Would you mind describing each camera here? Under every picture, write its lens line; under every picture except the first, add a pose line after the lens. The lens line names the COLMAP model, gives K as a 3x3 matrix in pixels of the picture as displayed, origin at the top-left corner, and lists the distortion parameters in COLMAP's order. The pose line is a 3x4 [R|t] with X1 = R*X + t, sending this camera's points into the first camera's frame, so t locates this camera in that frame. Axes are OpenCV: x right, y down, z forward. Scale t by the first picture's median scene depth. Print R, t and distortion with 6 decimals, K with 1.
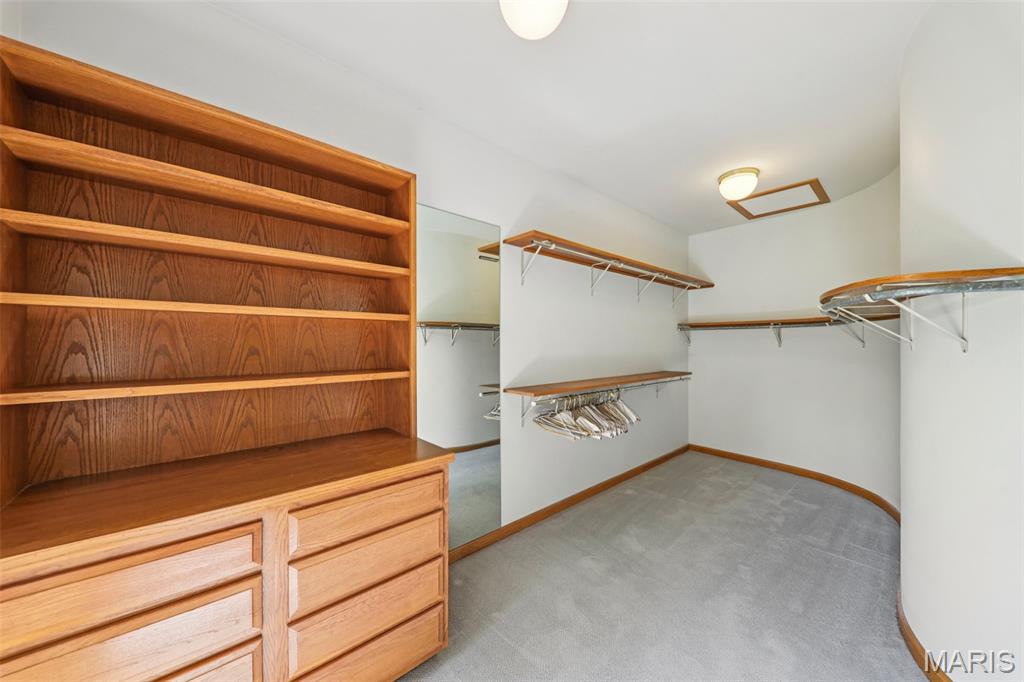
lens RADIAL K [[359.2, 0, 514.9], [0, 359.2, 339.1], [0, 0, 1]] dist [0.000509, -0.000219]
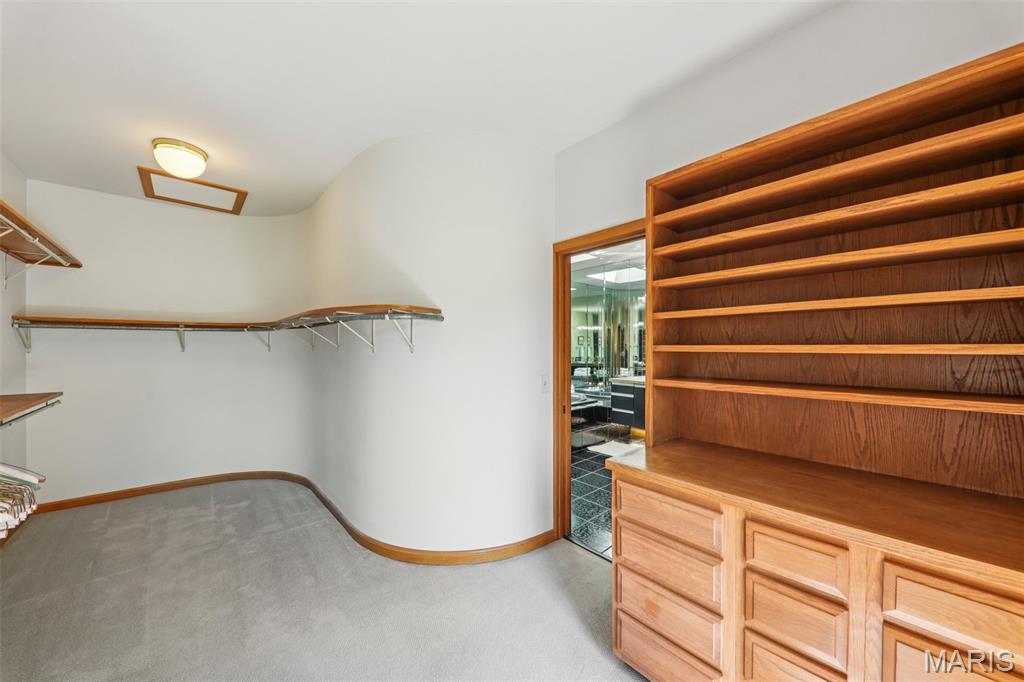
lens RADIAL K [[357.7, 0, 512.0], [0, 357.7, 341.0], [0, 0, 1]] dist [-0.002296, -0.000447]
pose [[0.015800, 0.014256, 0.999774, -0.189195], [-0.008351, 0.999865, -0.014126, 0.000930], [-0.999840, -0.008126, 0.015917, 0.195113]]
